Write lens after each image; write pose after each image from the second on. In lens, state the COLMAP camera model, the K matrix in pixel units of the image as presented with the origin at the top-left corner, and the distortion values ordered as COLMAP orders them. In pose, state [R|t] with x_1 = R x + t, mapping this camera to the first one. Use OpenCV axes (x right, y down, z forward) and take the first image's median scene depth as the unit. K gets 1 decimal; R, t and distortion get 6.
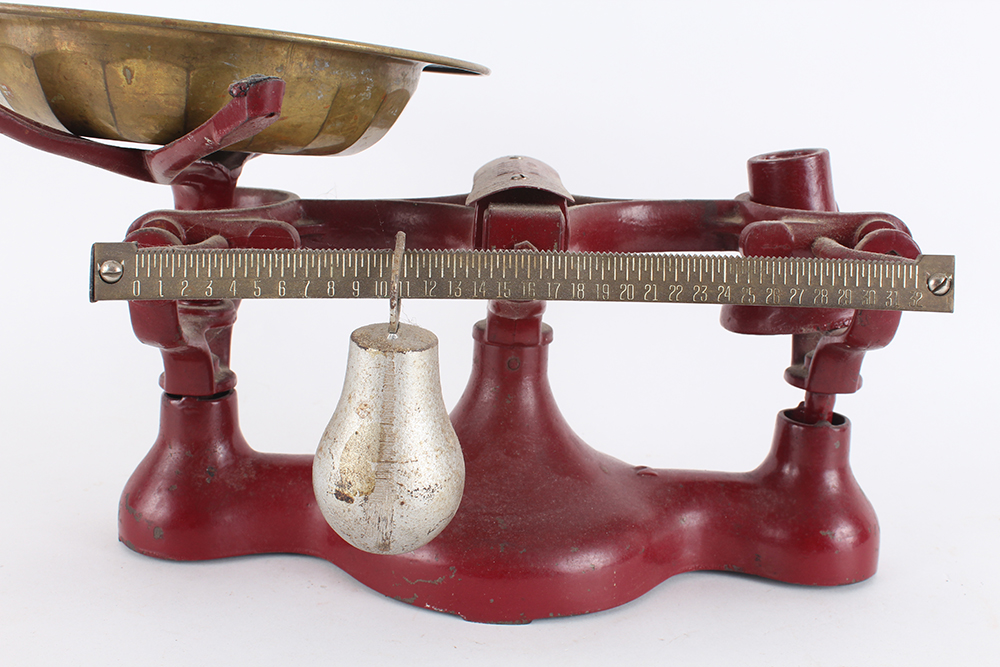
lens RADIAL K [[1319.3, 0, 507.8], [0, 1319.3, 334.1], [0, 0, 1]] dist [-0.027995, 0.000000]
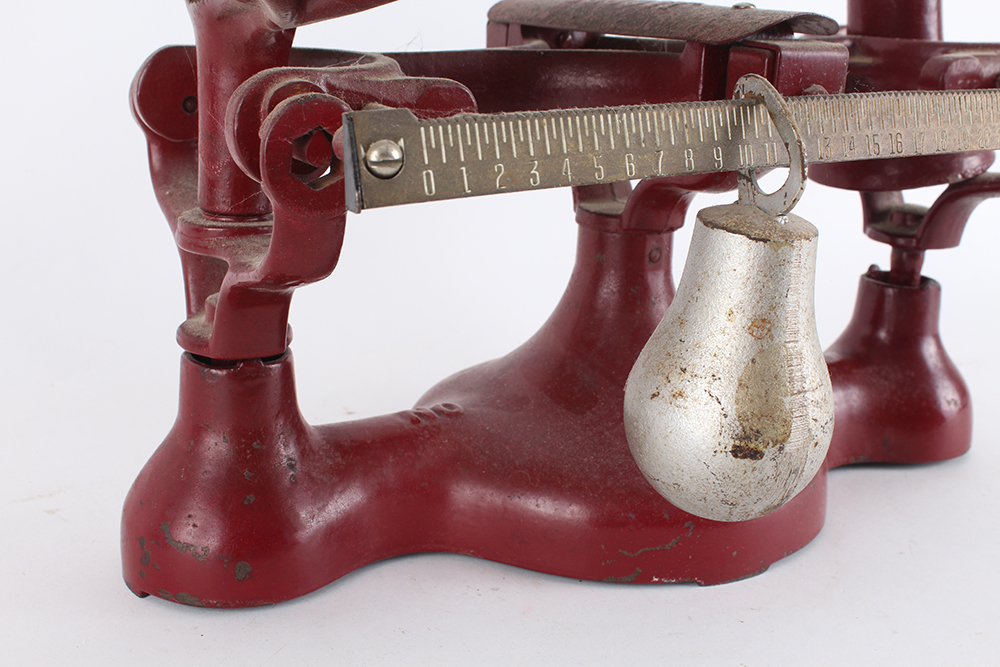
lens RADIAL K [[1287.4, 0, 499.9], [0, 1287.4, 333.2], [0, 0, 1]] dist [0.008539, 0.000000]
pose [[0.847615, -0.138871, 0.512117, -0.568918], [0.101085, 0.989730, 0.101078, -0.022795], [-0.520894, -0.033908, 0.852947, 0.470428]]
